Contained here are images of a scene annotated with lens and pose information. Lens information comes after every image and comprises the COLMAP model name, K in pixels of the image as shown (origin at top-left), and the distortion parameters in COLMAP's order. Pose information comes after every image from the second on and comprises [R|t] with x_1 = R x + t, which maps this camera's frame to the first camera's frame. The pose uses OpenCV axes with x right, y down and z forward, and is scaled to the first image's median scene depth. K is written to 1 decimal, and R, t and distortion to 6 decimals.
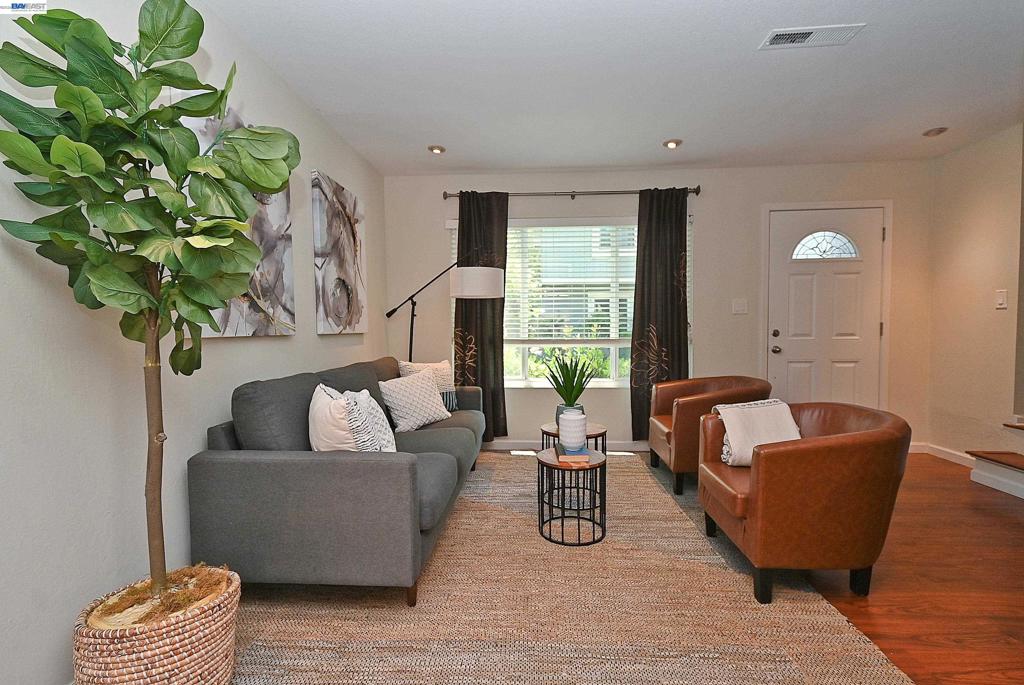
lens RADIAL K [[458.7, 0, 517.8], [0, 458.7, 346.6], [0, 0, 1]] dist [-0.001220, -0.000291]
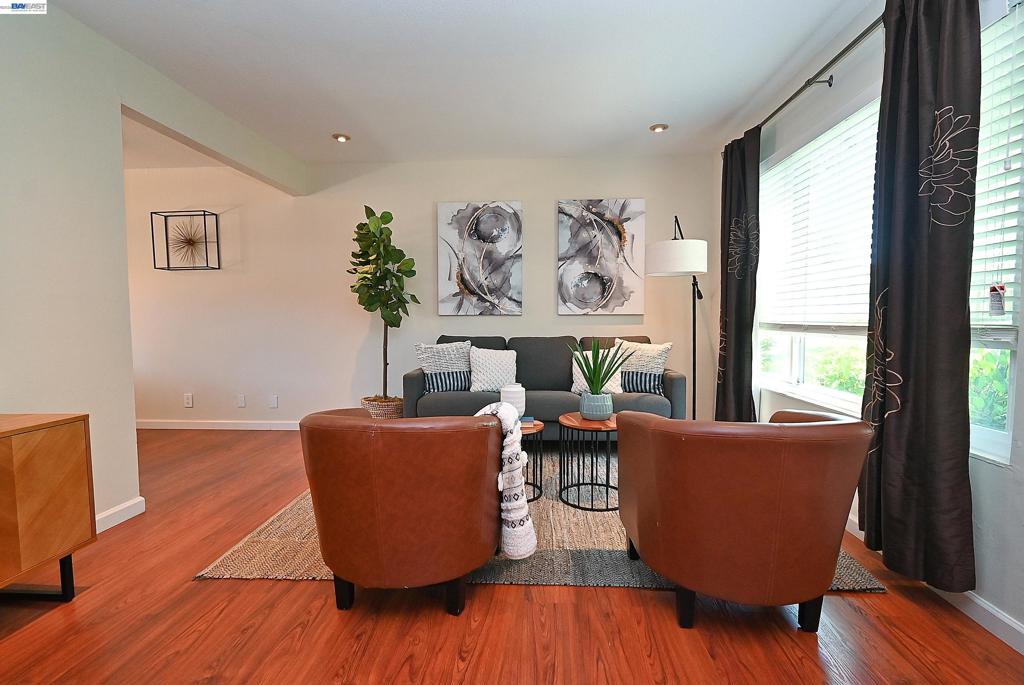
lens RADIAL K [[458.7, 0, 517.8], [0, 458.7, 346.6], [0, 0, 1]] dist [-0.001220, -0.000291]
pose [[0.034484, 0.081852, -0.996048, 0.833558], [-0.035234, 0.996121, 0.080638, -0.030987], [0.998784, 0.032314, 0.037234, 0.664787]]
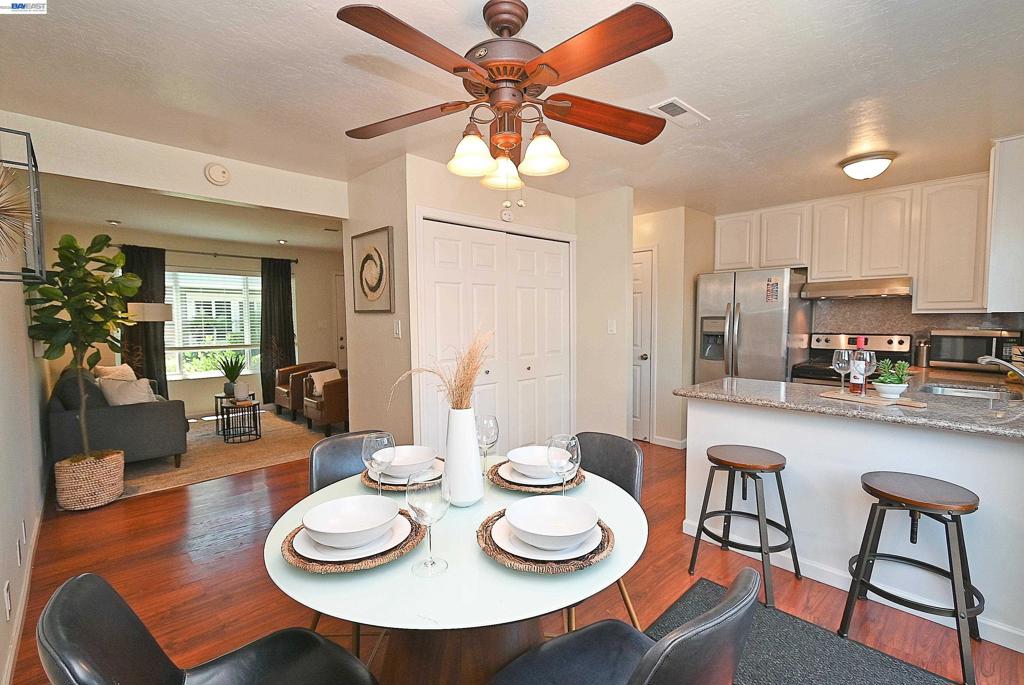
lens RADIAL K [[458.7, 0, 517.8], [0, 458.7, 346.6], [0, 0, 1]] dist [-0.001220, -0.000291]
pose [[0.682357, -0.041358, 0.729848, -0.393747], [0.030203, 0.999141, 0.028381, -0.031663], [-0.730395, 0.002677, 0.683020, -0.990179]]
